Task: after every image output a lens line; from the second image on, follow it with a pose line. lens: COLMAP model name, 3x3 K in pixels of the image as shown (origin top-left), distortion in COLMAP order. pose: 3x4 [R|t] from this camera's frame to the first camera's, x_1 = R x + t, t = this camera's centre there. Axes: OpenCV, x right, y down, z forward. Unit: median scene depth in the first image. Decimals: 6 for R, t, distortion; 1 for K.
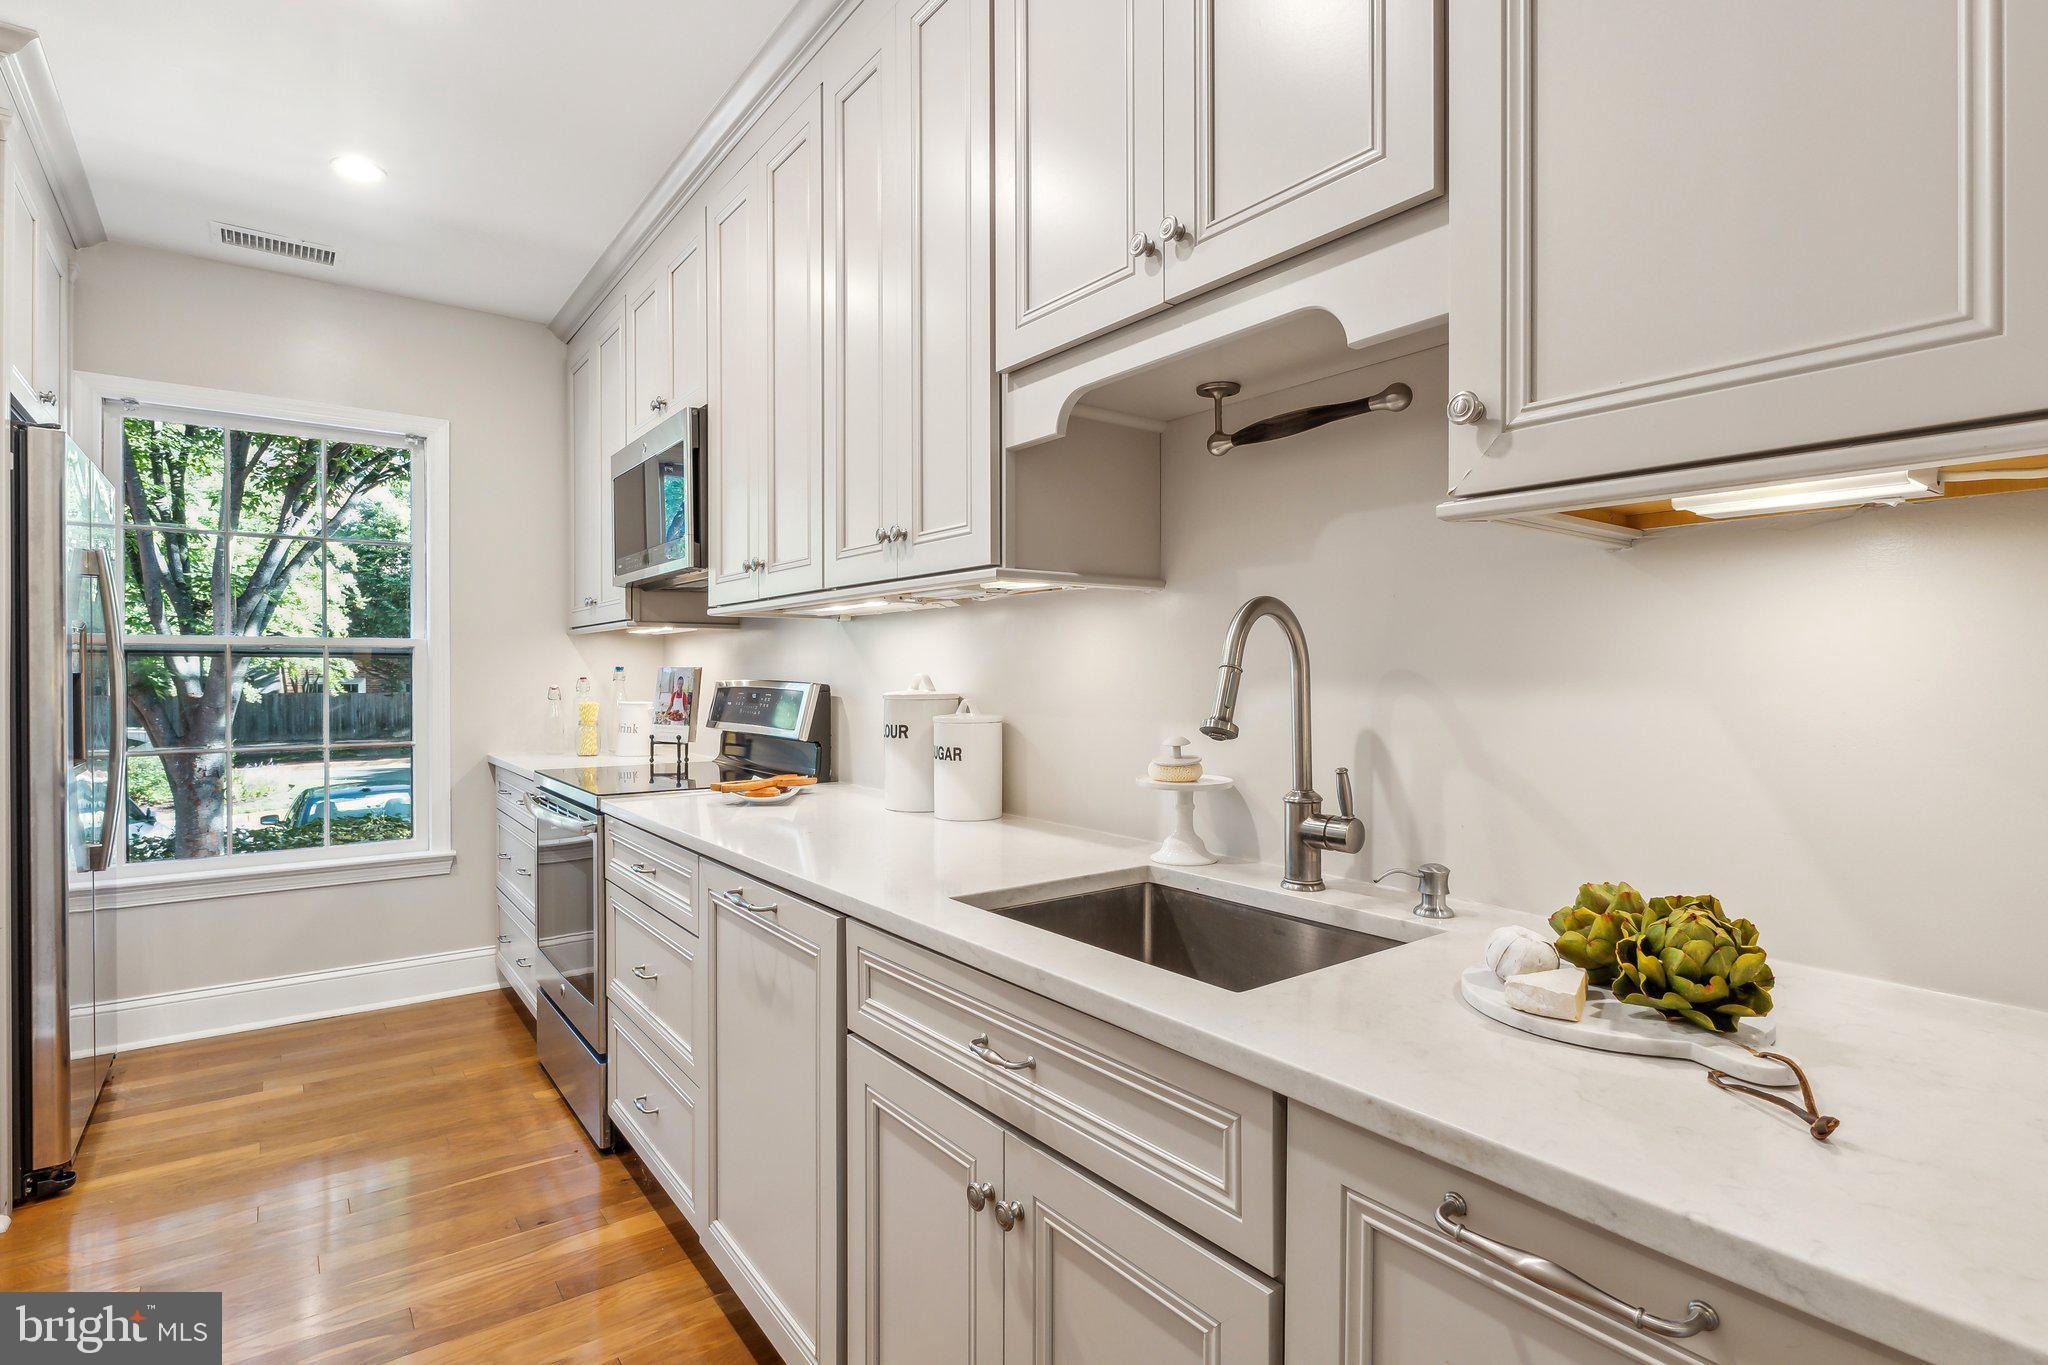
lens RADIAL K [[990.0, 0, 988.1], [0, 990.0, 662.8], [0, 0, 1]] dist [0.003178, -0.000145]
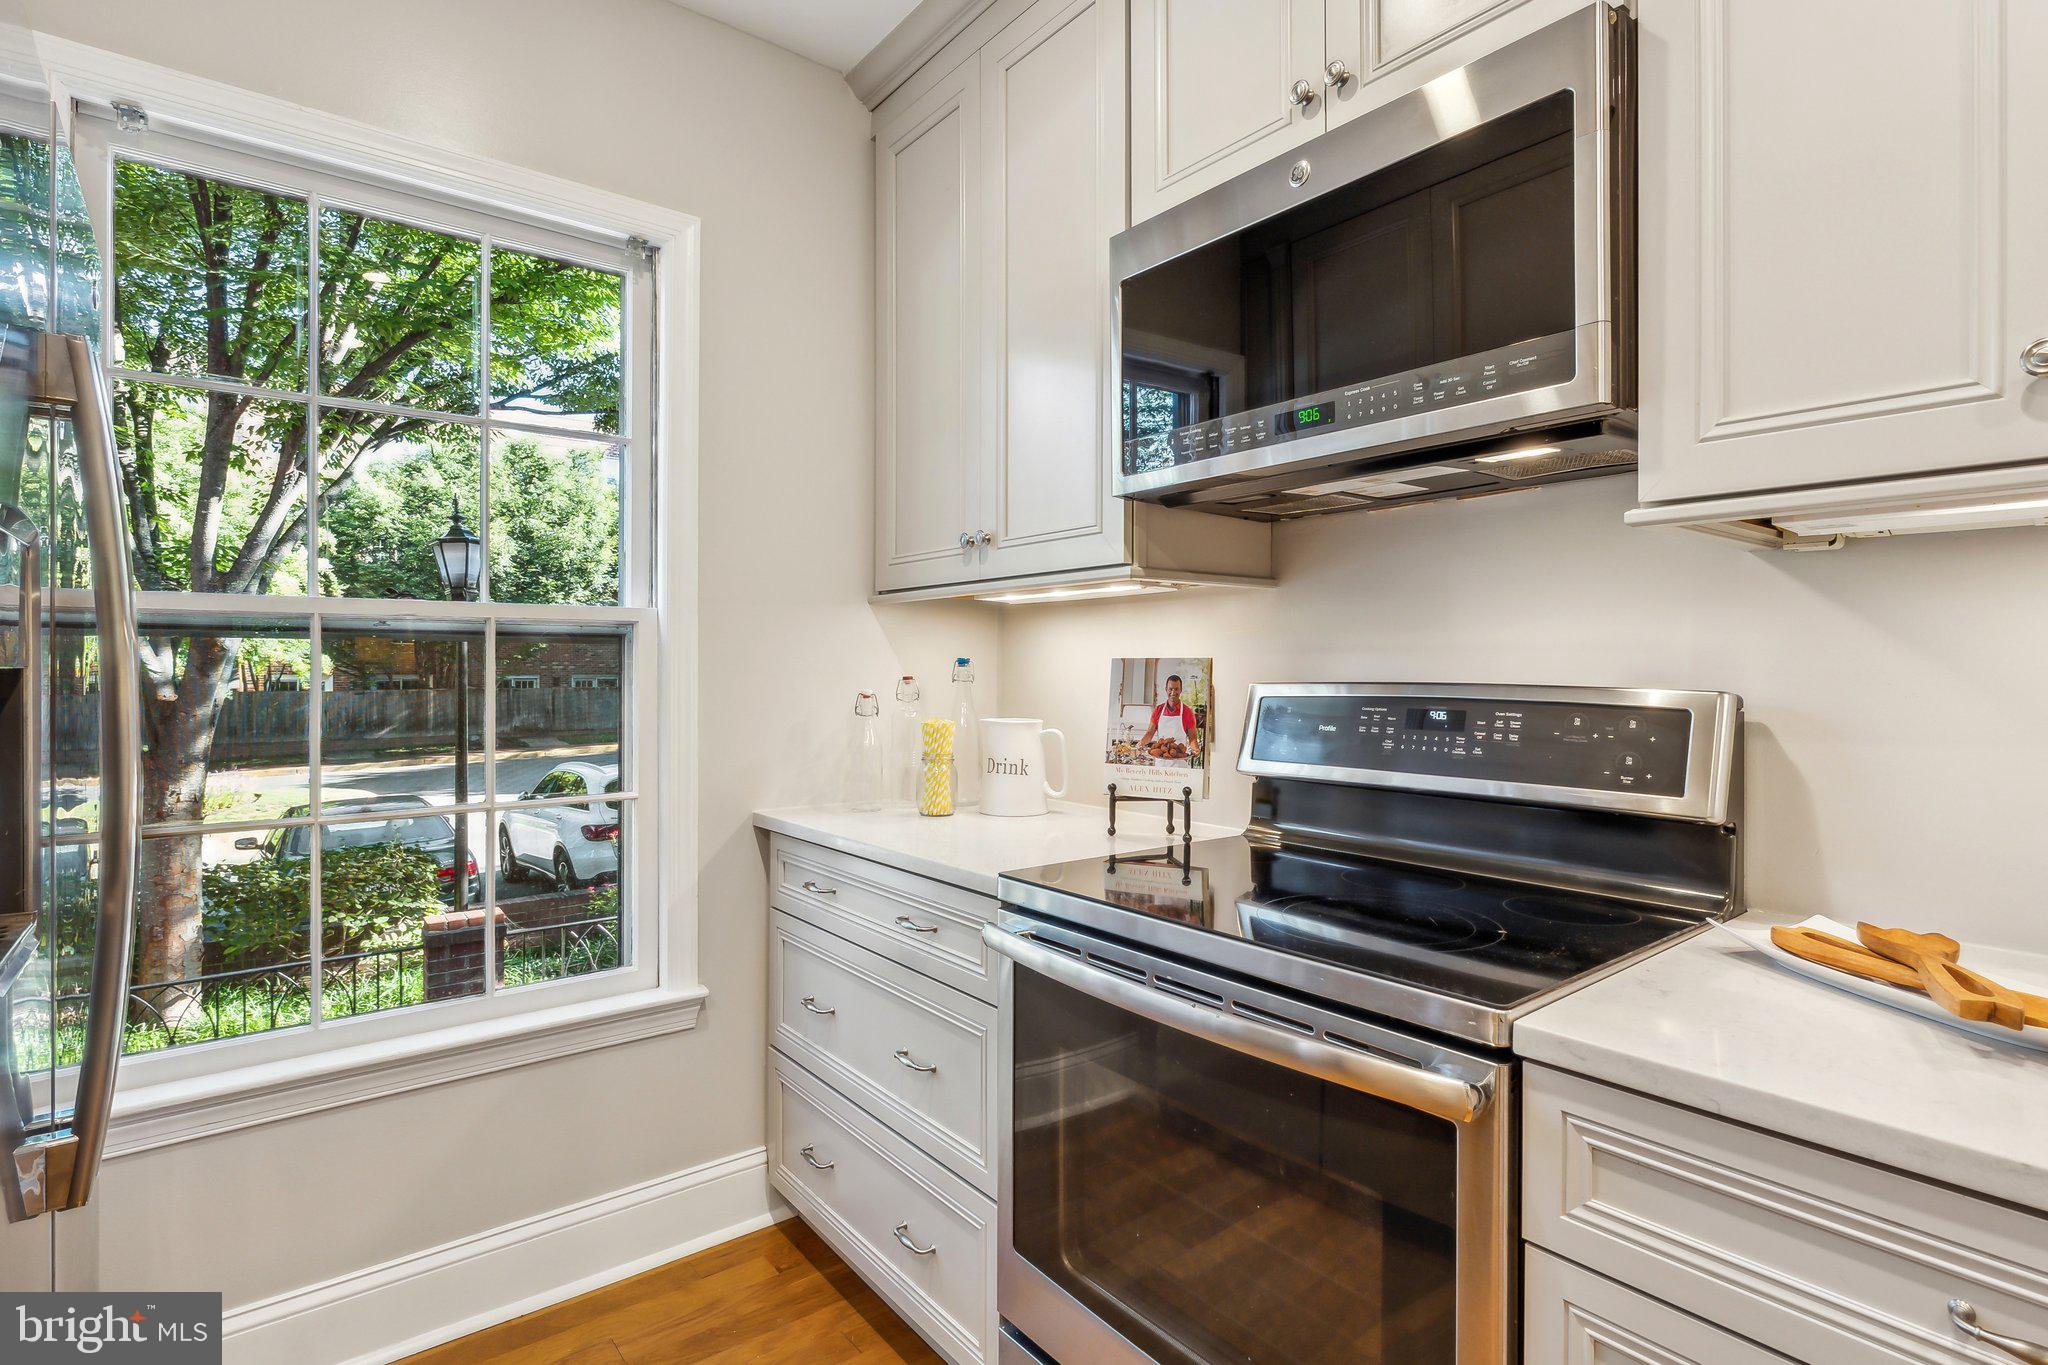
lens RADIAL K [[990.0, 0, 983.7], [0, 990.0, 650.8], [0, 0, 1]] dist [0.003178, -0.000145]
pose [[0.999486, 0.000288, 0.032066, -0.167371], [-0.000023, 0.999966, -0.008242, 0.001955], [-0.032067, 0.008237, 0.999452, 0.182010]]
